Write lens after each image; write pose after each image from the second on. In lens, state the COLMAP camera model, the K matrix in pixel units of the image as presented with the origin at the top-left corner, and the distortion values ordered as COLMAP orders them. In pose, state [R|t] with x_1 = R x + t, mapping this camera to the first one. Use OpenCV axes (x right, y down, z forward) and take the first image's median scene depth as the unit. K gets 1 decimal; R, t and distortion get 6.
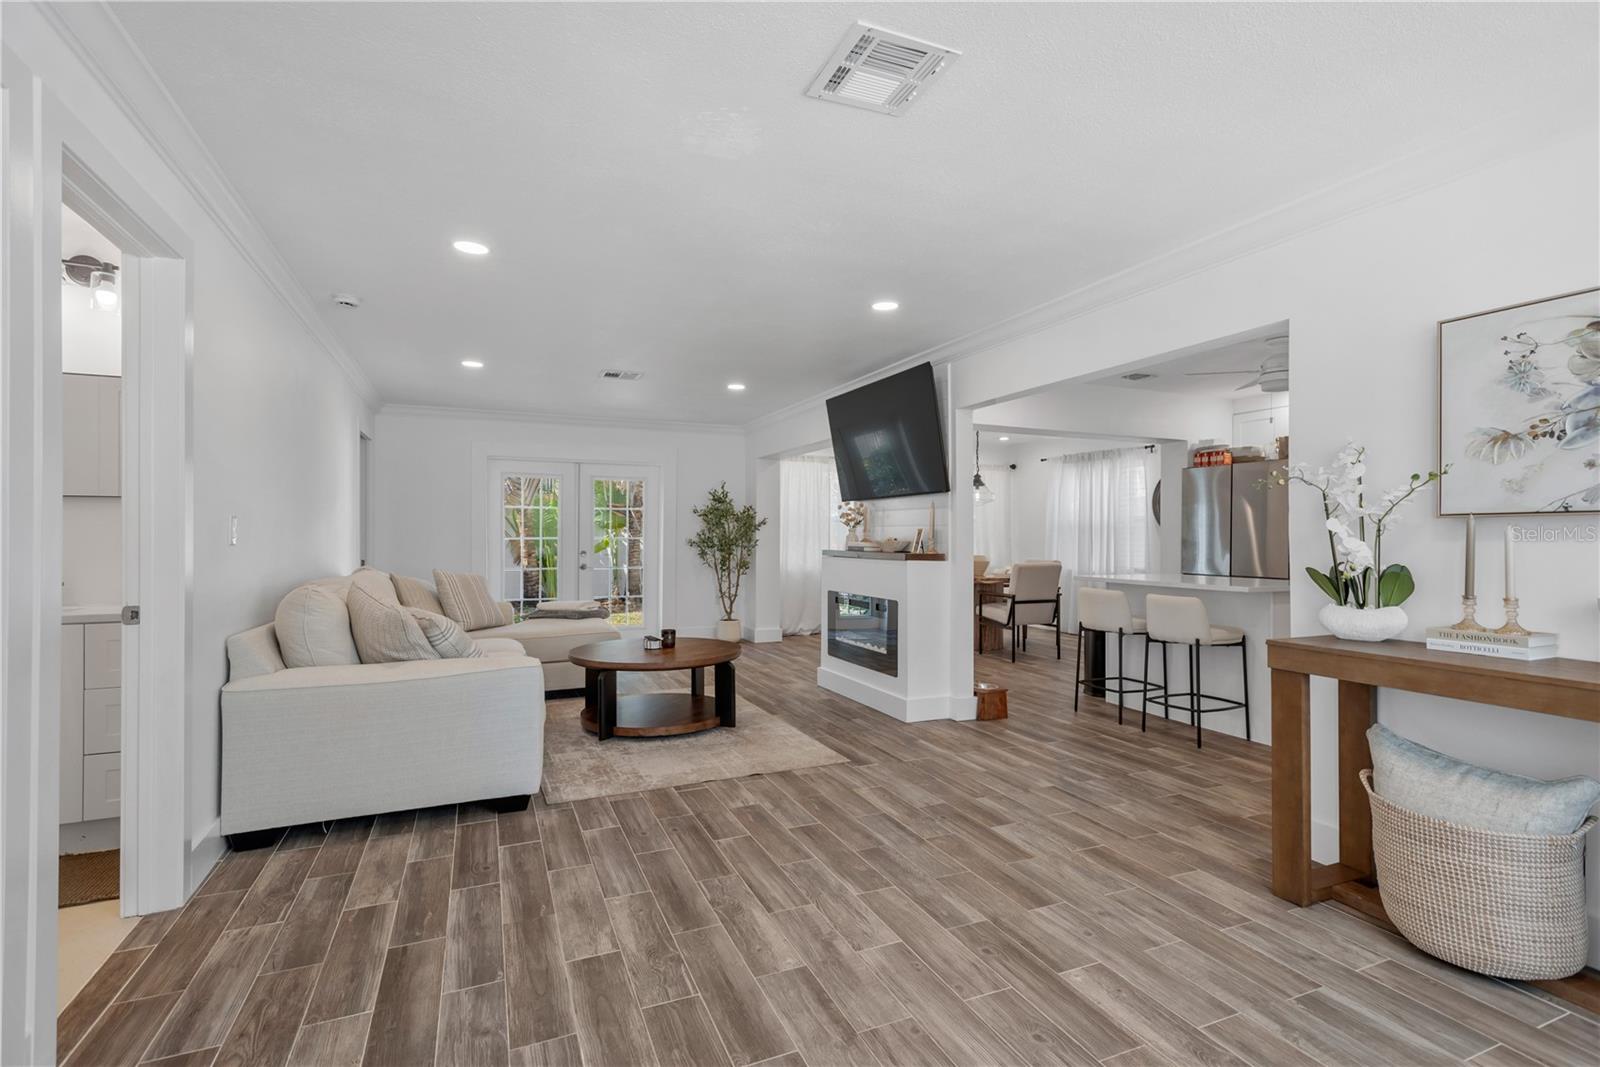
lens RADIAL K [[747.3, 0, 802.0], [0, 747.3, 532.8], [0, 0, 1]] dist [0.018251, -0.004485]
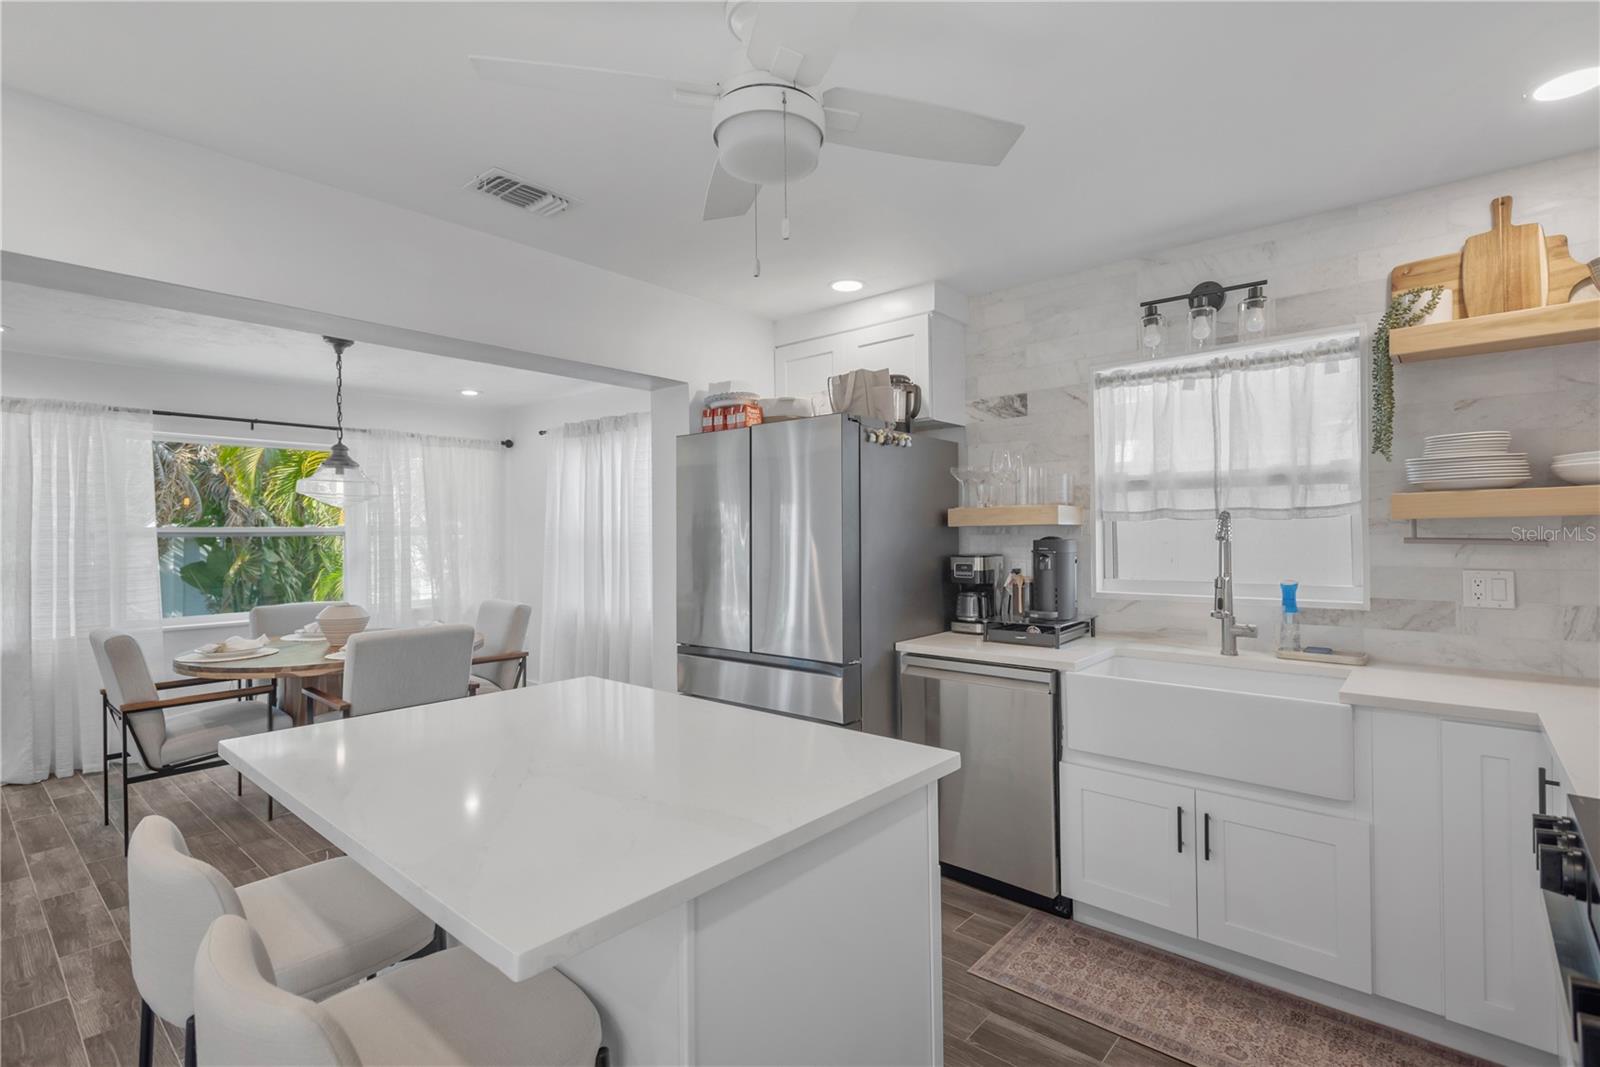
lens RADIAL K [[747.3, 0, 809.2], [0, 747.3, 529.0], [0, 0, 1]] dist [0.018251, -0.004485]
pose [[0.901810, -0.012099, 0.431964, 0.619139], [0.012904, 0.999916, 0.001069, -0.037011], [-0.431941, 0.004610, 0.901890, 0.850275]]
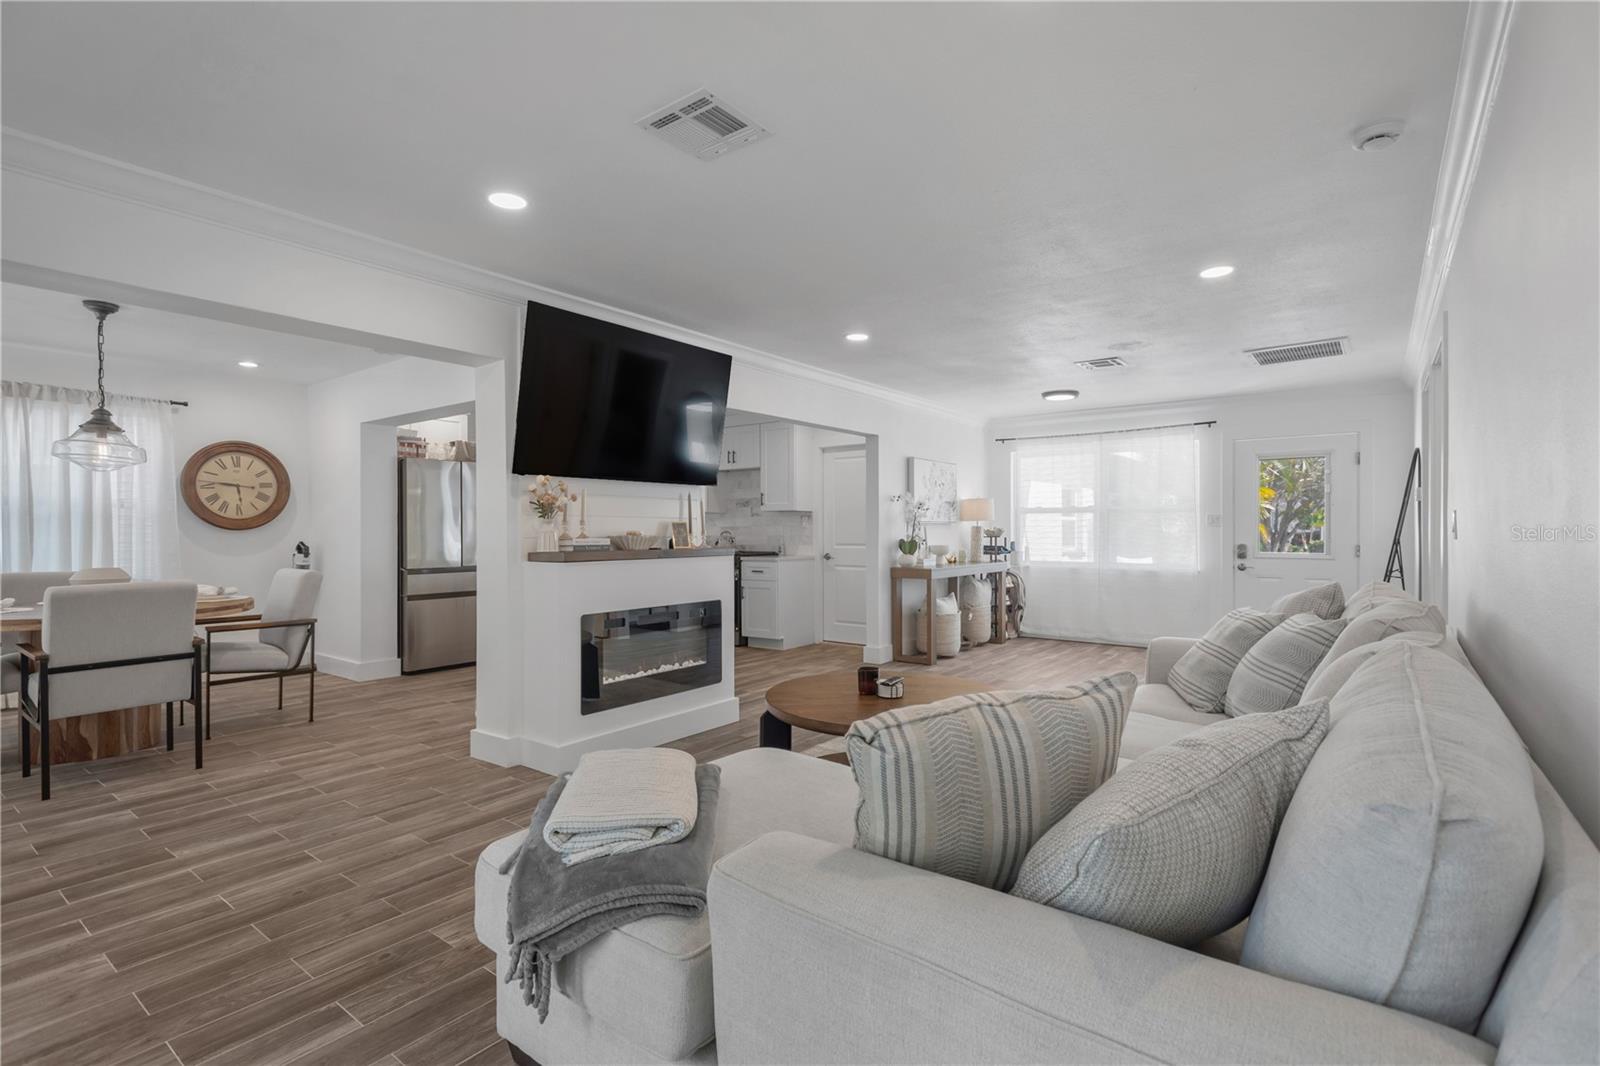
lens RADIAL K [[747.3, 0, 797.1], [0, 747.3, 536.9], [0, 0, 1]] dist [0.018251, -0.004485]
pose [[-0.489221, -0.011292, 0.872087, -0.905864], [-0.003573, 0.999934, 0.010943, 0.003027], [-0.872152, 0.002237, -0.489229, 1.738571]]
